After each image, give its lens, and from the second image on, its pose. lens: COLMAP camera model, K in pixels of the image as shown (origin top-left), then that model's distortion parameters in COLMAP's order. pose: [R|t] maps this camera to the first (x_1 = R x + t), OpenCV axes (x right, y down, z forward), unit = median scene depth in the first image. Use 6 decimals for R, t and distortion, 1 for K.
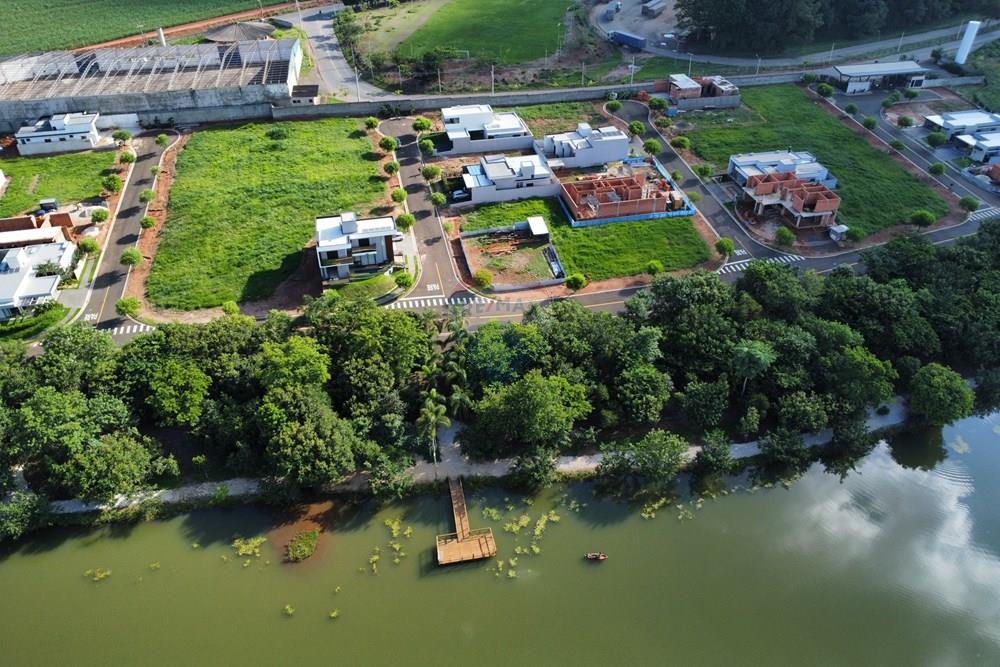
lens RADIAL K [[731.4, 0, 497.6], [0, 731.4, 332.1], [0, 0, 1]] dist [-0.032772, -0.005361]
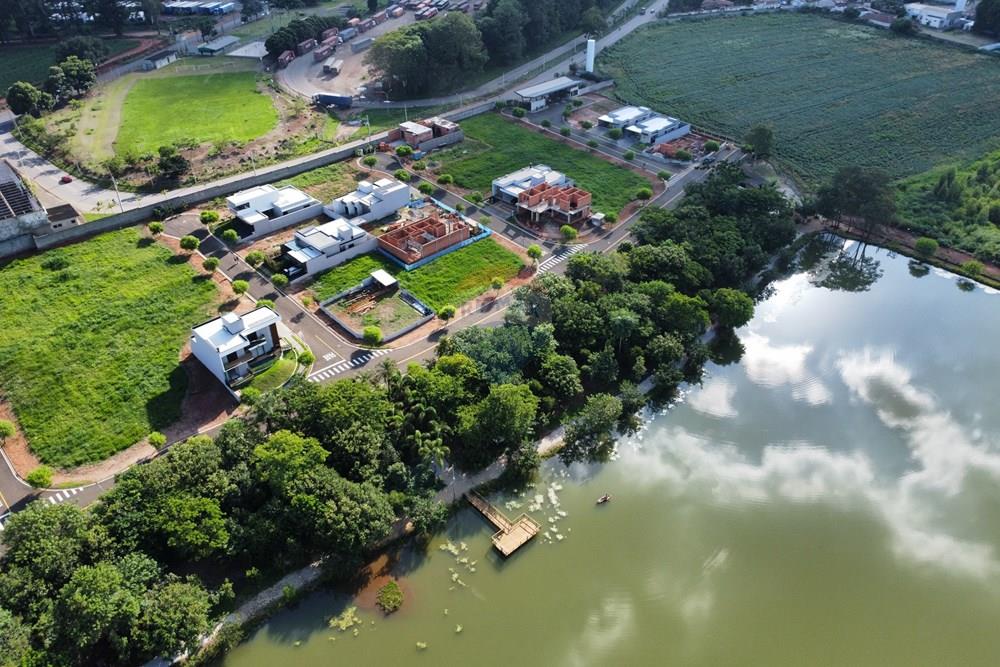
lens RADIAL K [[731.4, 0, 497.6], [0, 731.4, 332.1], [0, 0, 1]] dist [-0.032772, -0.005361]
pose [[0.849252, -0.302215, 0.432941, -0.290991], [0.320326, 0.946749, 0.032531, -0.044223], [-0.419717, 0.111055, 0.900835, -0.071400]]
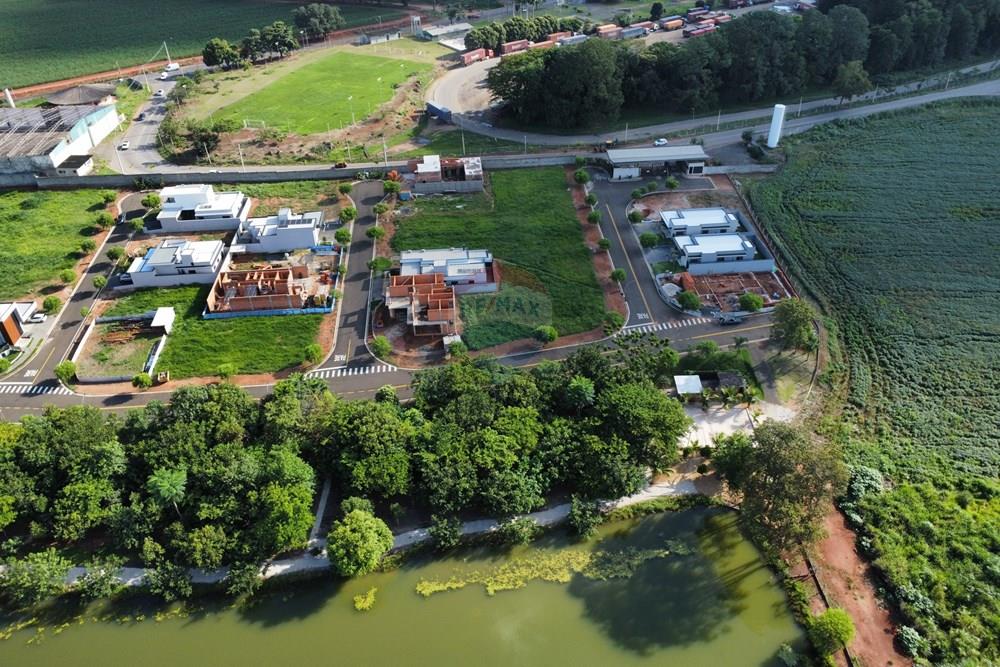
lens RADIAL K [[731.4, 0, 497.6], [0, 731.4, 332.1], [0, 0, 1]] dist [-0.032772, -0.005361]
pose [[0.990139, 0.069996, -0.121348, 0.618295], [-0.072607, 0.997212, -0.017229, -0.133112], [0.119804, 0.025870, 0.992460, 0.031787]]
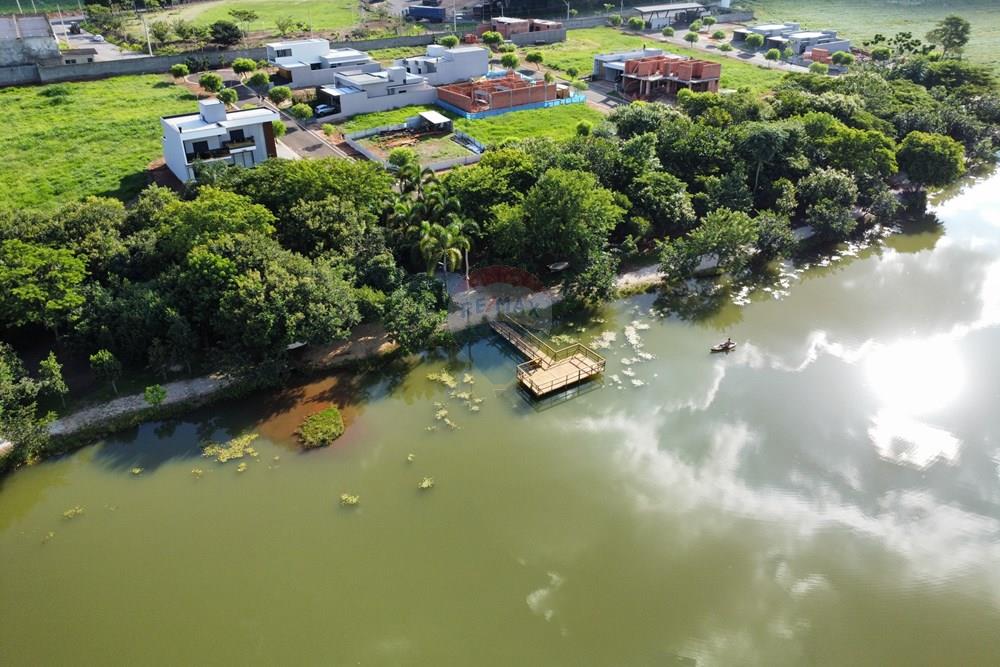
lens RADIAL K [[727.3, 0, 497.1], [0, 727.3, 341.1], [0, 0, 1]] dist [-0.034662, 0.005974]
pose [[0.927563, -0.191890, 0.320632, -0.186938], [0.229078, 0.969929, -0.082226, 0.182820], [-0.295212, 0.149720, 0.943628, 0.210159]]
